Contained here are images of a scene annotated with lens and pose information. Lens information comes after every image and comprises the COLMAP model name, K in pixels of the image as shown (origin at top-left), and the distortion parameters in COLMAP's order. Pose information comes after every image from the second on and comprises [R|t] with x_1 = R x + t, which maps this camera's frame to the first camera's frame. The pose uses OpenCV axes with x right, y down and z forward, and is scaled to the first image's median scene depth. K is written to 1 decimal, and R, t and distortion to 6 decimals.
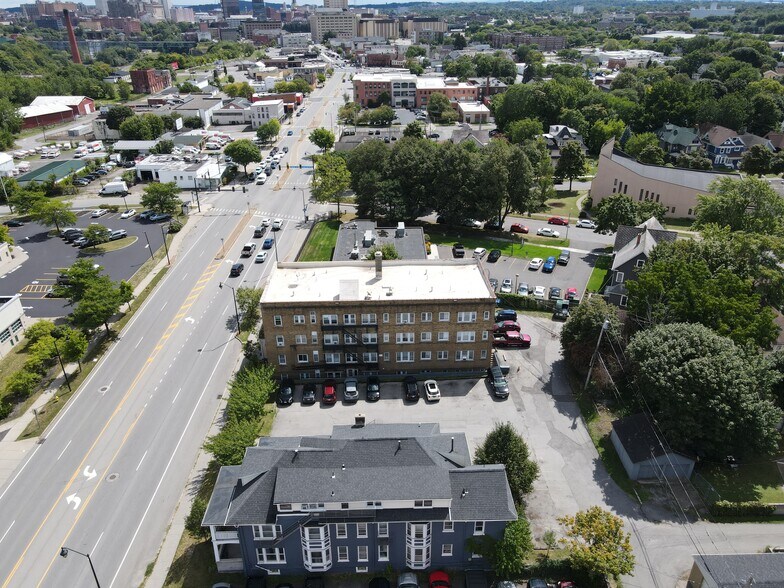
lens RADIAL K [[576.0, 0, 388.9], [0, 576.0, 294.2], [0, 0, 1]] dist [0.003834, 0.021424]
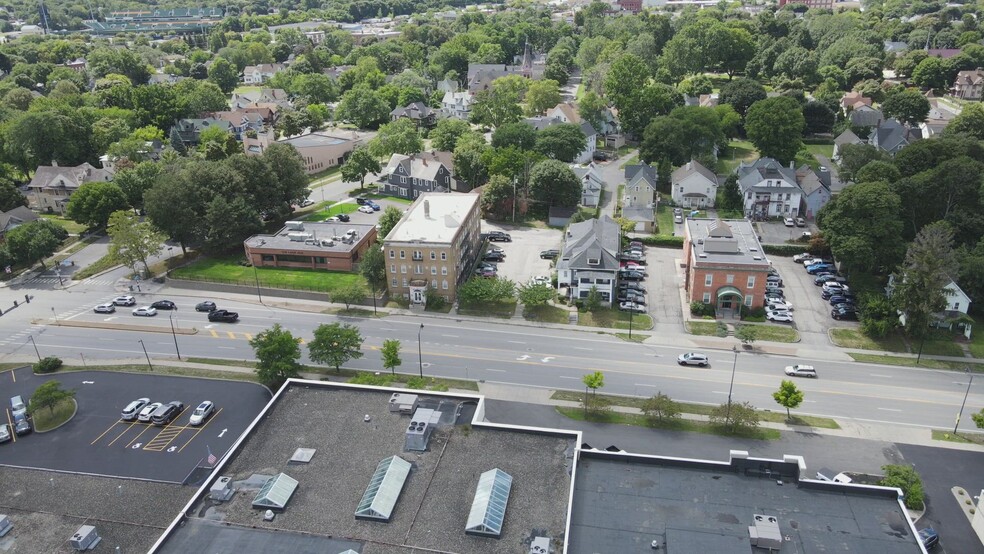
lens RADIAL K [[723.0, 0, 488.5], [0, 723.0, 271.7], [0, 0, 1]] dist [-0.002963, 0.033949]
pose [[0.191055, -0.387479, 0.901864, -1.219300], [0.460835, 0.846644, 0.266129, -0.236761], [-0.866677, 0.364765, 0.340319, 0.210877]]
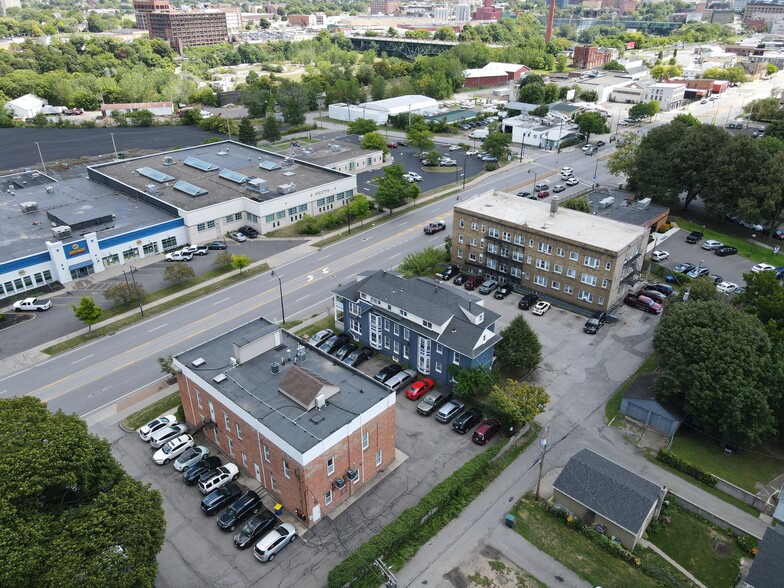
lens RADIAL K [[576.0, 0, 387.7], [0, 576.0, 292.0], [0, 0, 1]] dist [0.003834, 0.021424]
pose [[0.720586, 0.333282, -0.608012, 0.380941], [-0.317341, 0.938191, 0.138174, 0.044043], [0.616483, 0.093381, 0.781811, -0.117485]]
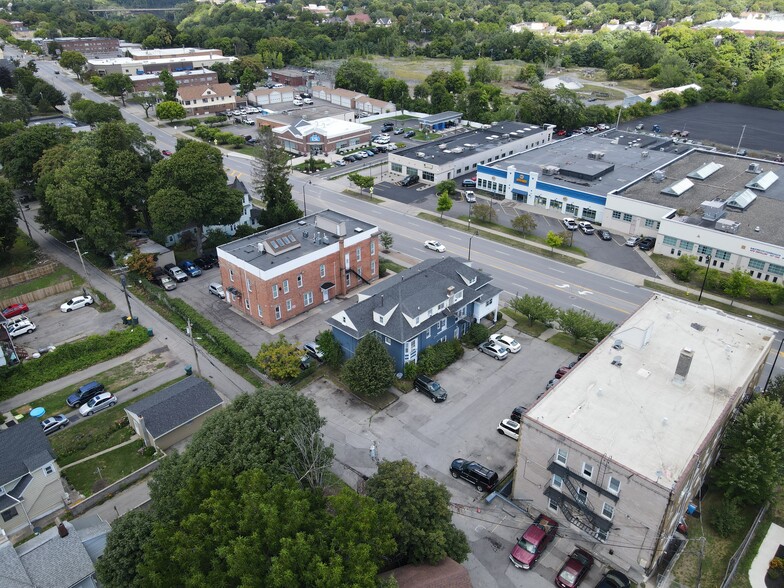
lens RADIAL K [[576.0, 0, 389.5], [0, 576.0, 289.8], [0, 0, 1]] dist [0.003834, 0.021424]
pose [[-0.700632, 0.352536, -0.620349, 0.439660], [-0.307887, 0.634939, 0.708561, -0.344943], [0.643677, 0.687438, -0.336317, 0.673449]]
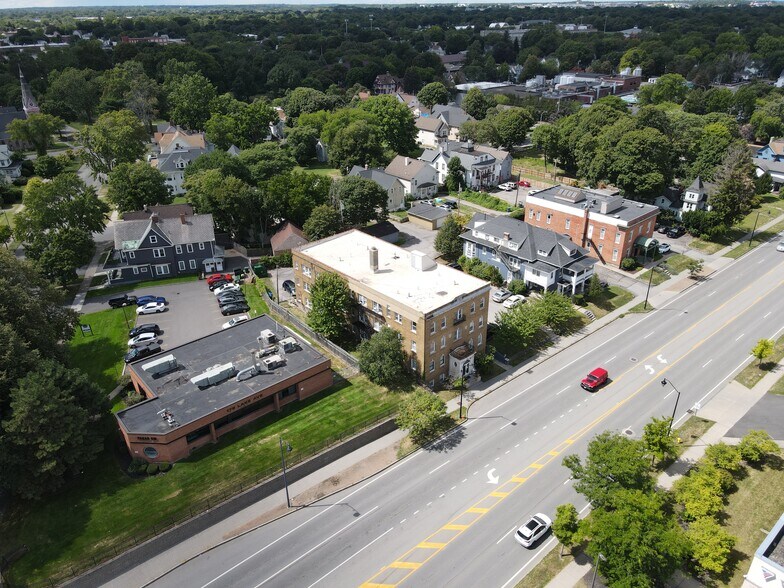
lens RADIAL K [[576.0, 0, 388.2], [0, 576.0, 289.1], [0, 0, 1]] dist [0.003834, 0.021424]
pose [[-0.650271, -0.319221, 0.689381, -0.557227], [0.359741, 0.669863, 0.649515, -0.494340], [-0.669130, 0.670359, -0.320756, 0.968932]]
